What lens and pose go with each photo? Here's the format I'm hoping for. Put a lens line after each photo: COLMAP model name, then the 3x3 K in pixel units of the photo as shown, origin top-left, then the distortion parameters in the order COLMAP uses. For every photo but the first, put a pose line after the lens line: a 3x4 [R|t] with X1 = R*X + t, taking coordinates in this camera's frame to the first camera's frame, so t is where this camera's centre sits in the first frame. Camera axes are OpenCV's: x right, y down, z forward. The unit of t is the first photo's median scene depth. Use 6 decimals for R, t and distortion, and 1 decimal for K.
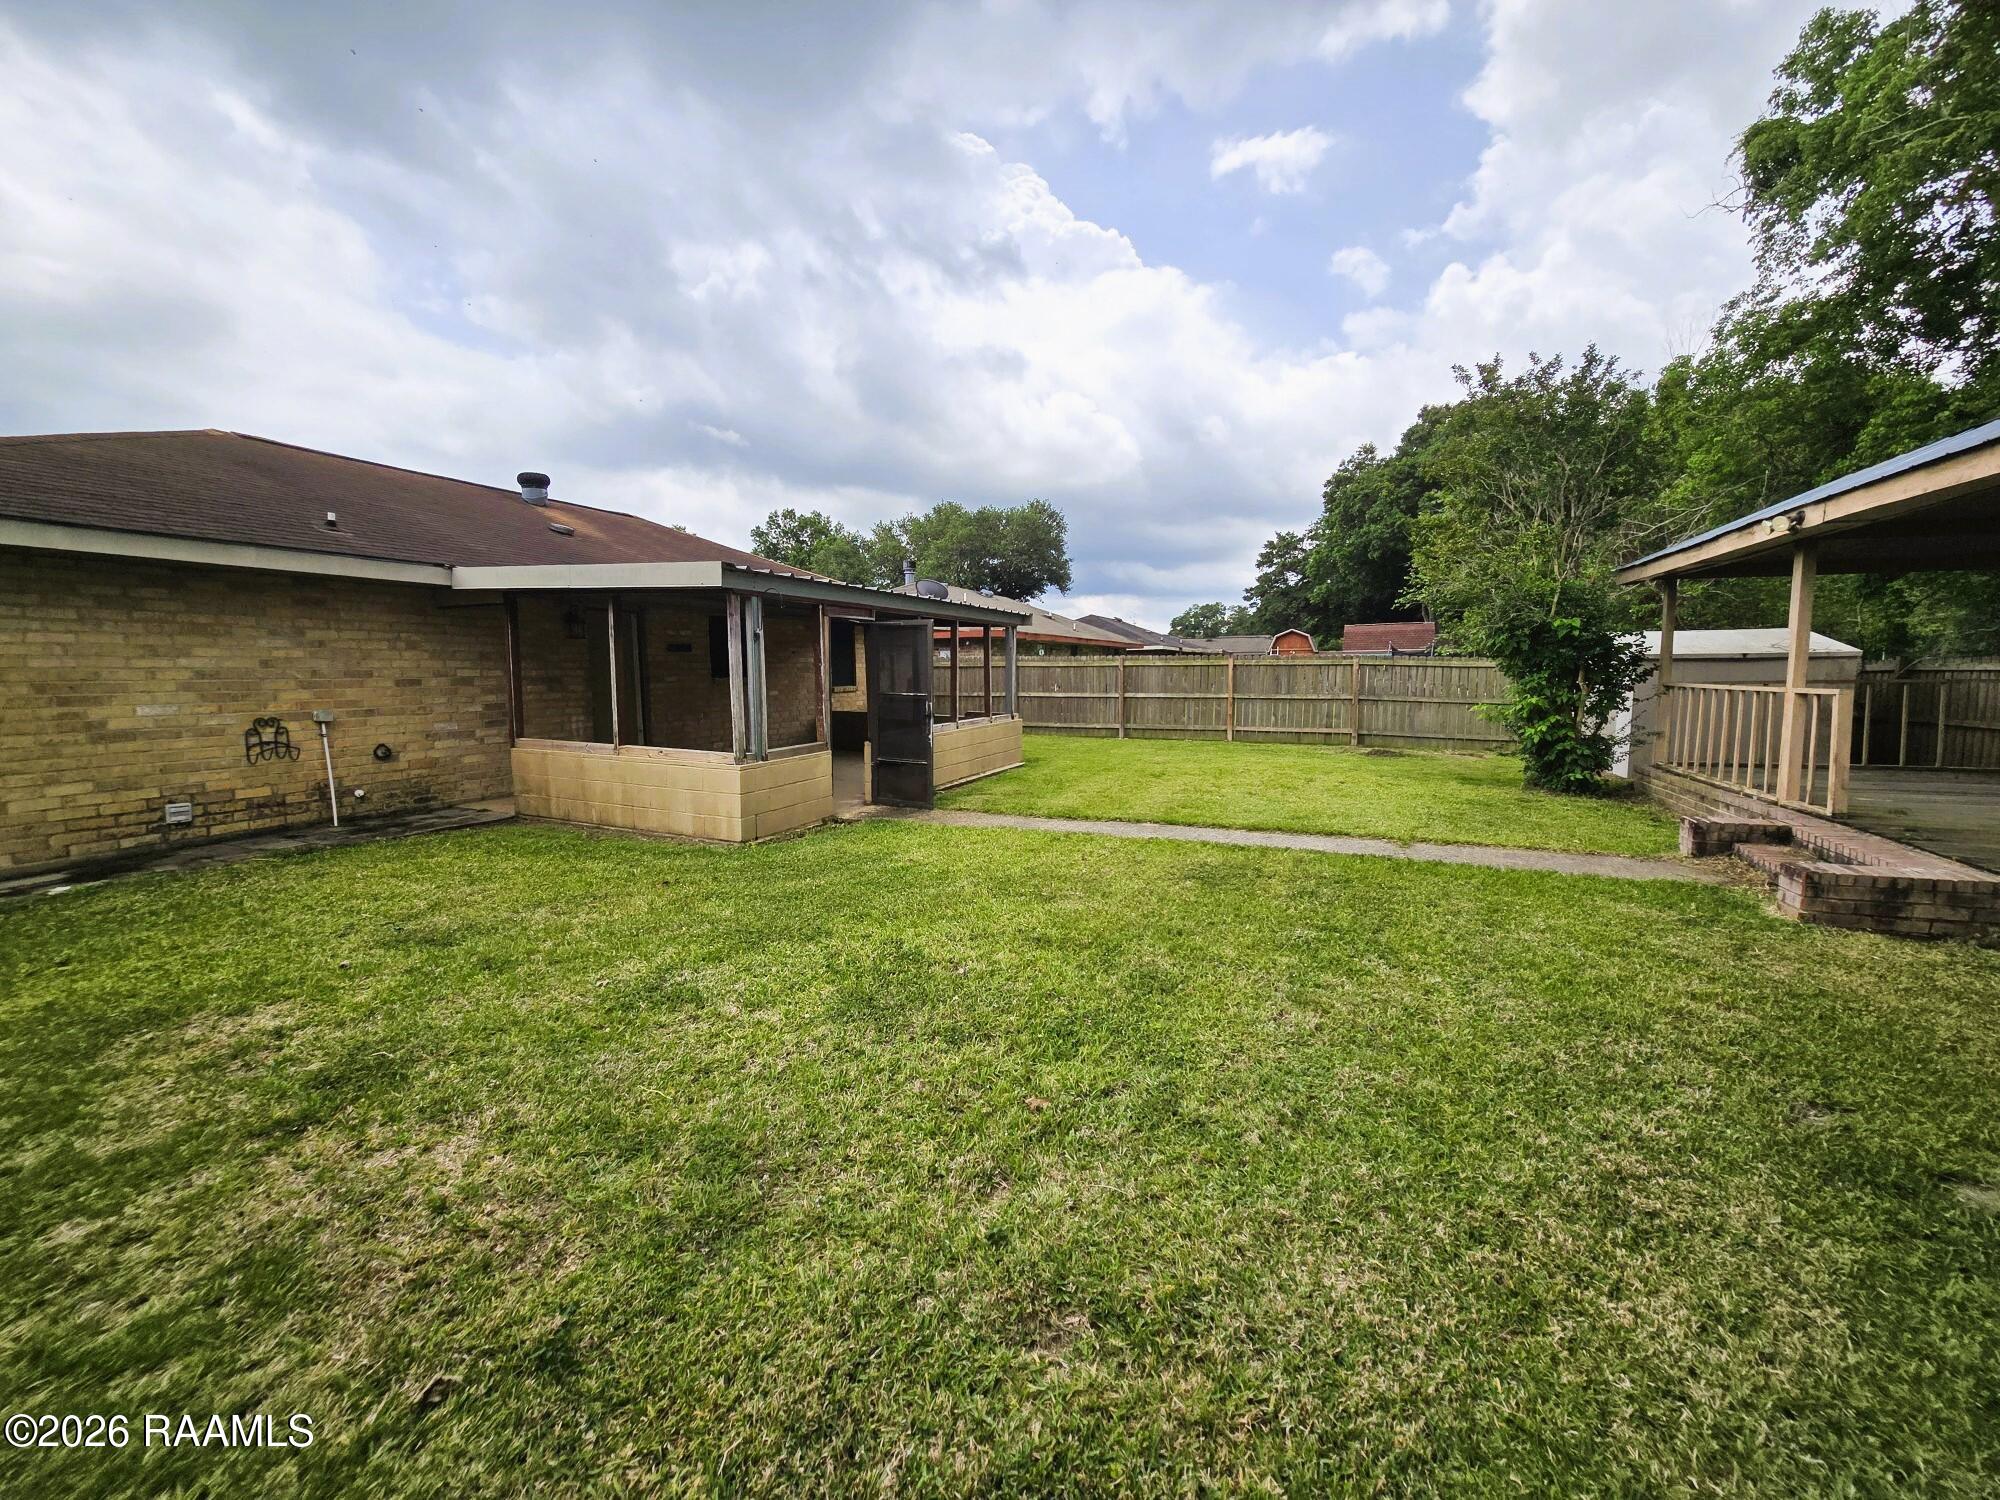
lens RADIAL K [[815.5, 0, 992.9], [0, 815.5, 740.5], [0, 0, 1]] dist [-0.001938, 0.000072]
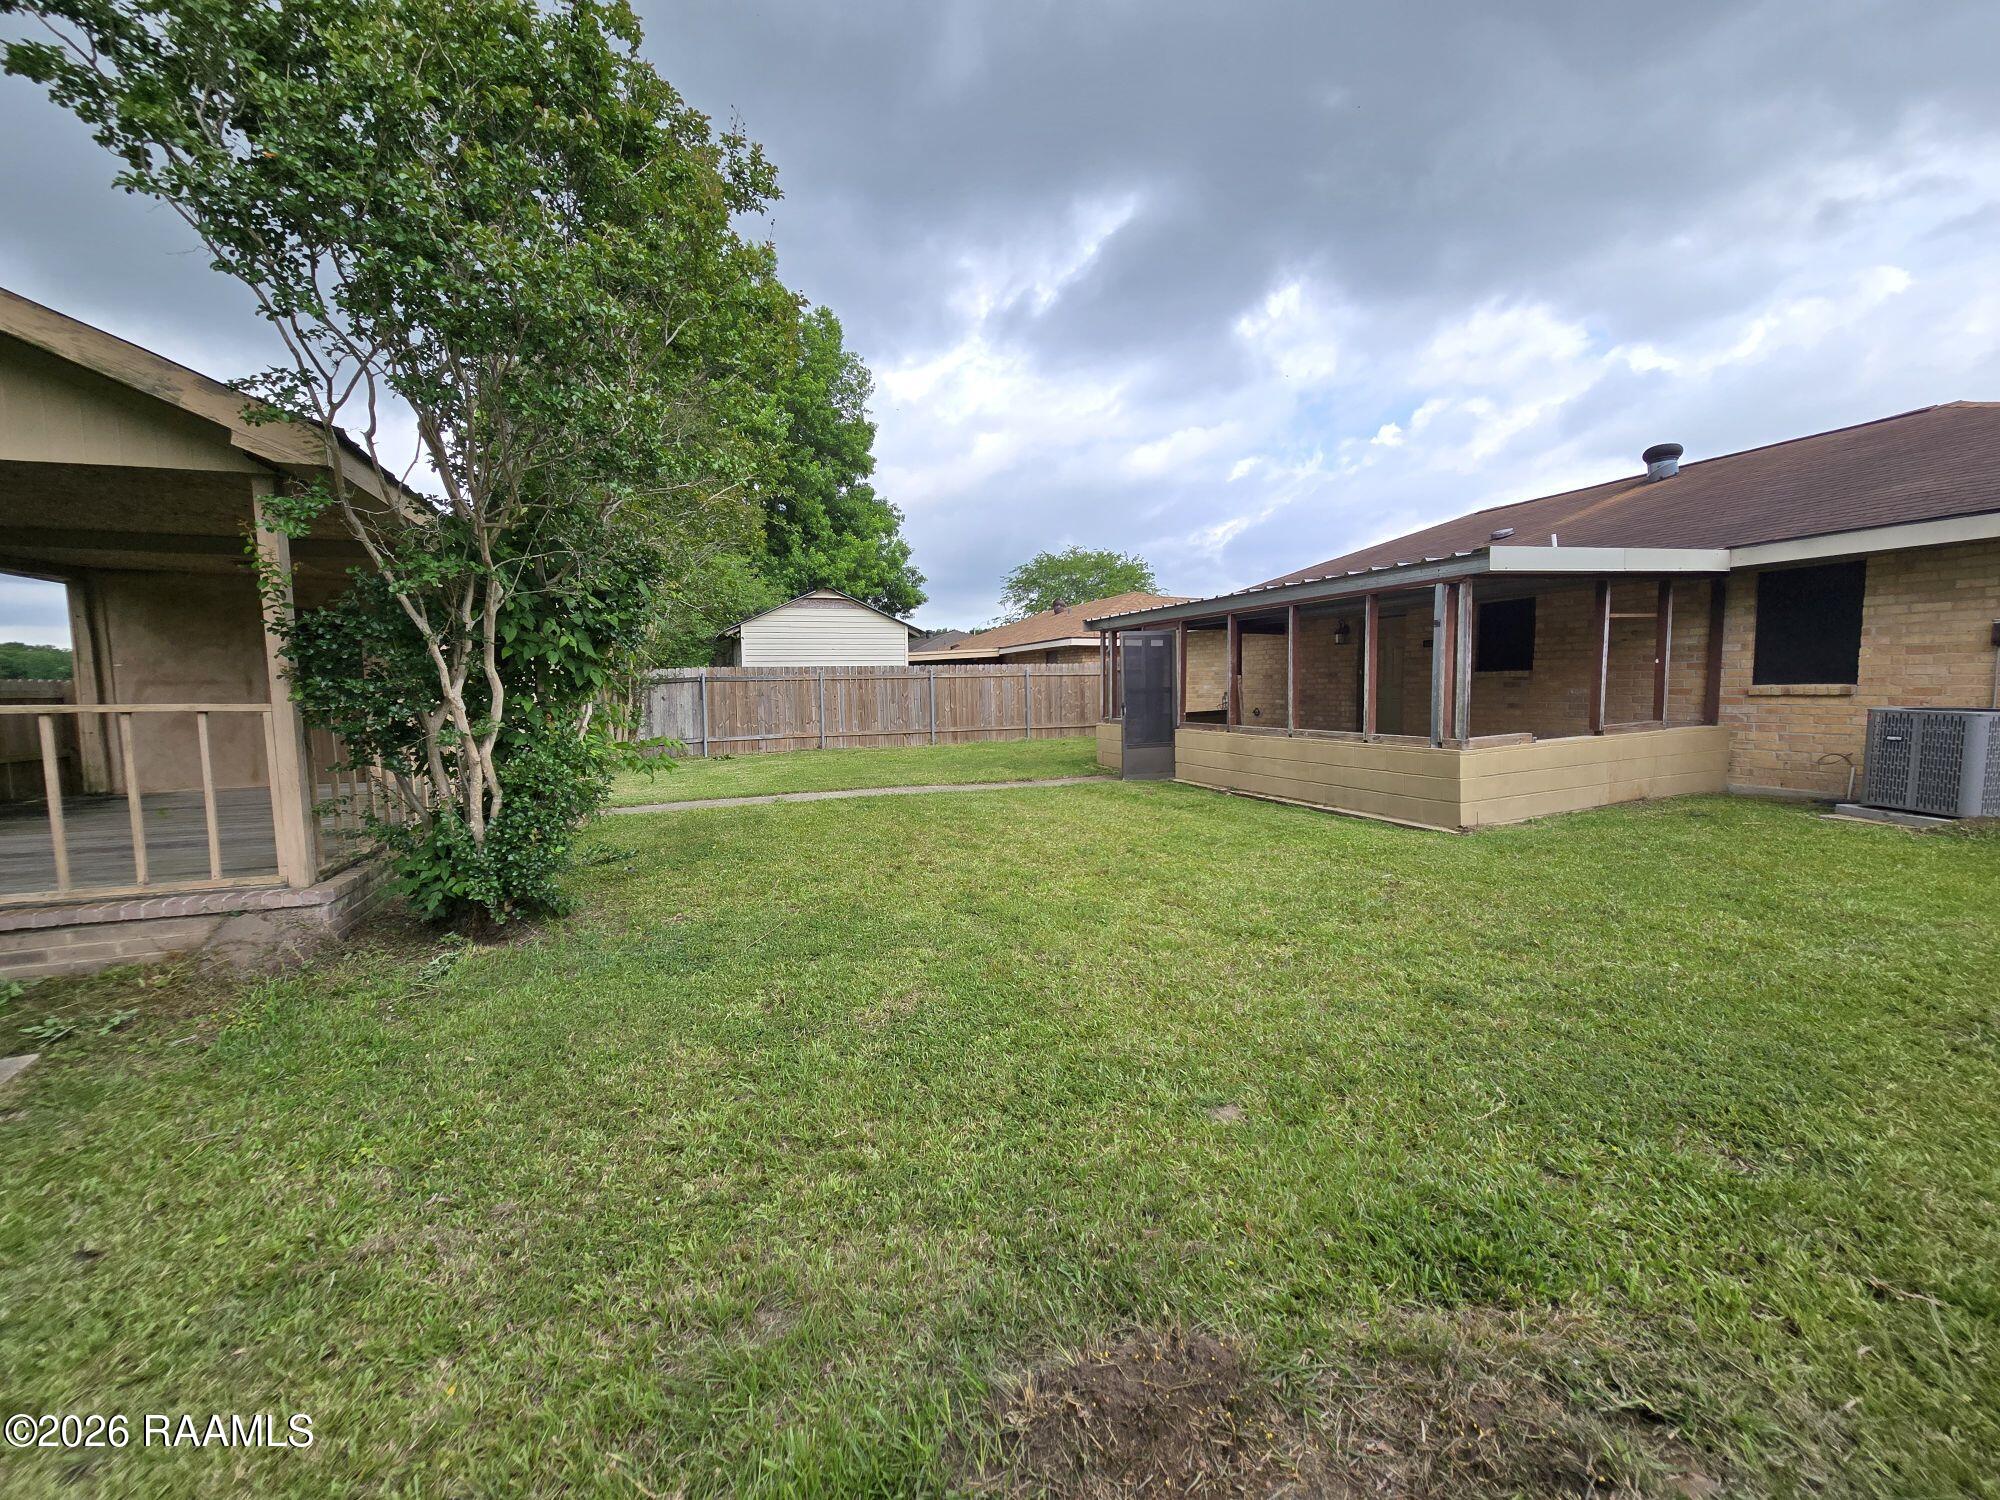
lens RADIAL K [[815.5, 0, 998.3], [0, 815.5, 756.2], [0, 0, 1]] dist [-0.001938, 0.000072]
pose [[-0.743445, 0.069352, -0.665192, 1.125737], [-0.043341, 0.987523, 0.151396, -0.168994], [0.667391, 0.141385, -0.731163, 2.252703]]
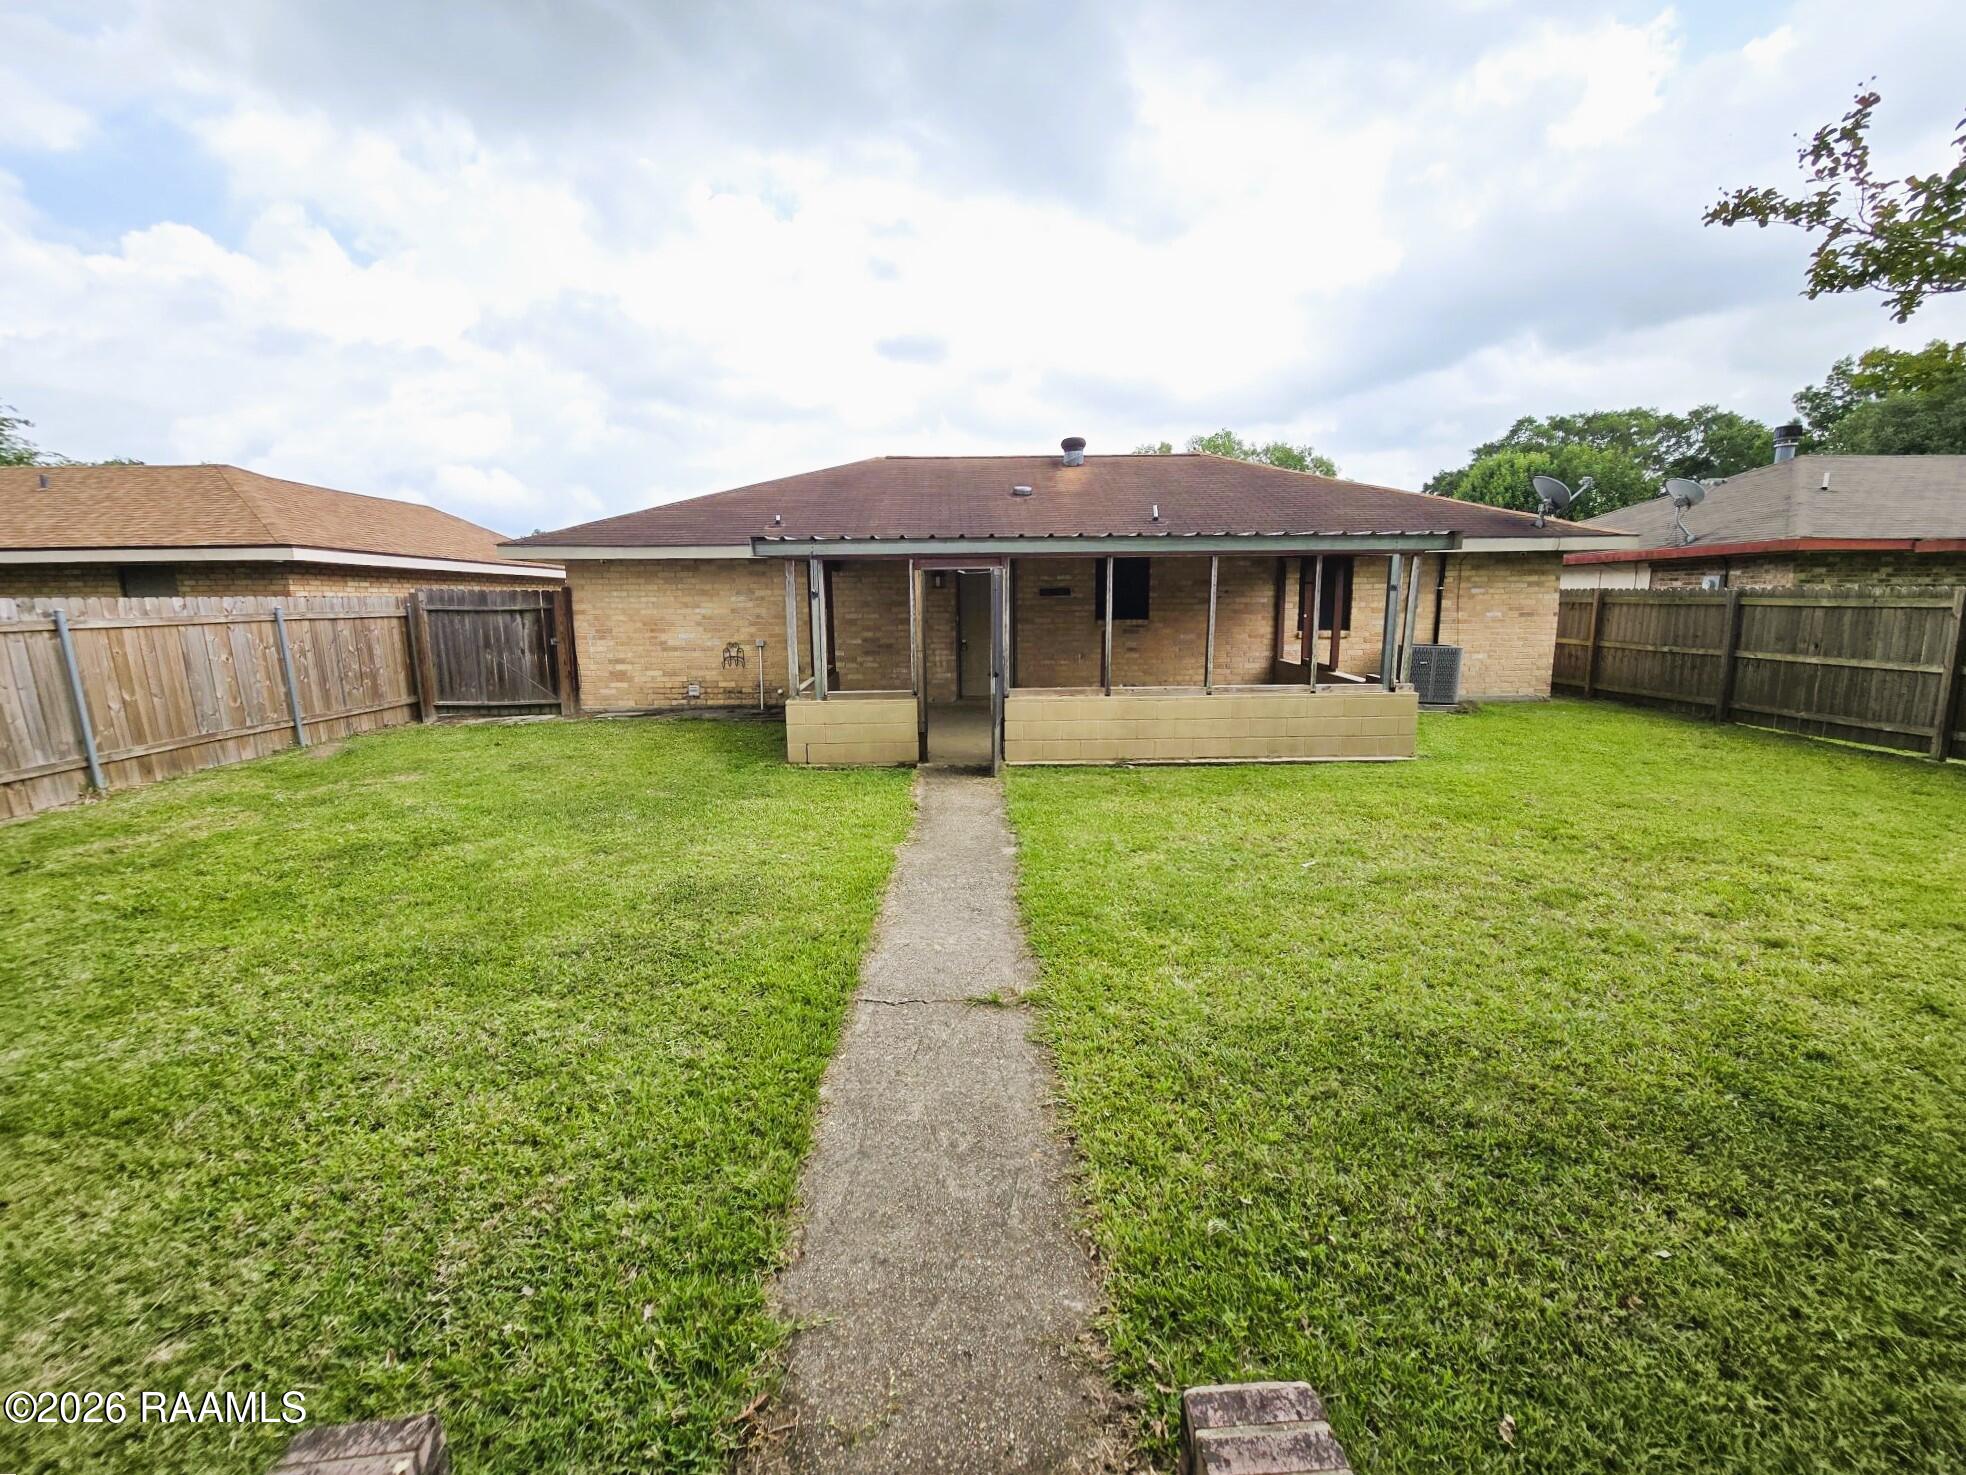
lens RADIAL K [[801.6, 0, 974.4], [0, 801.6, 744.6], [0, 0, 1]] dist [-0.001938, 0.000072]
pose [[0.387154, 0.164052, -0.907303, 0.896327], [-0.073681, 0.986401, 0.146914, -0.100941], [0.919066, 0.009973, 0.393976, 0.788401]]
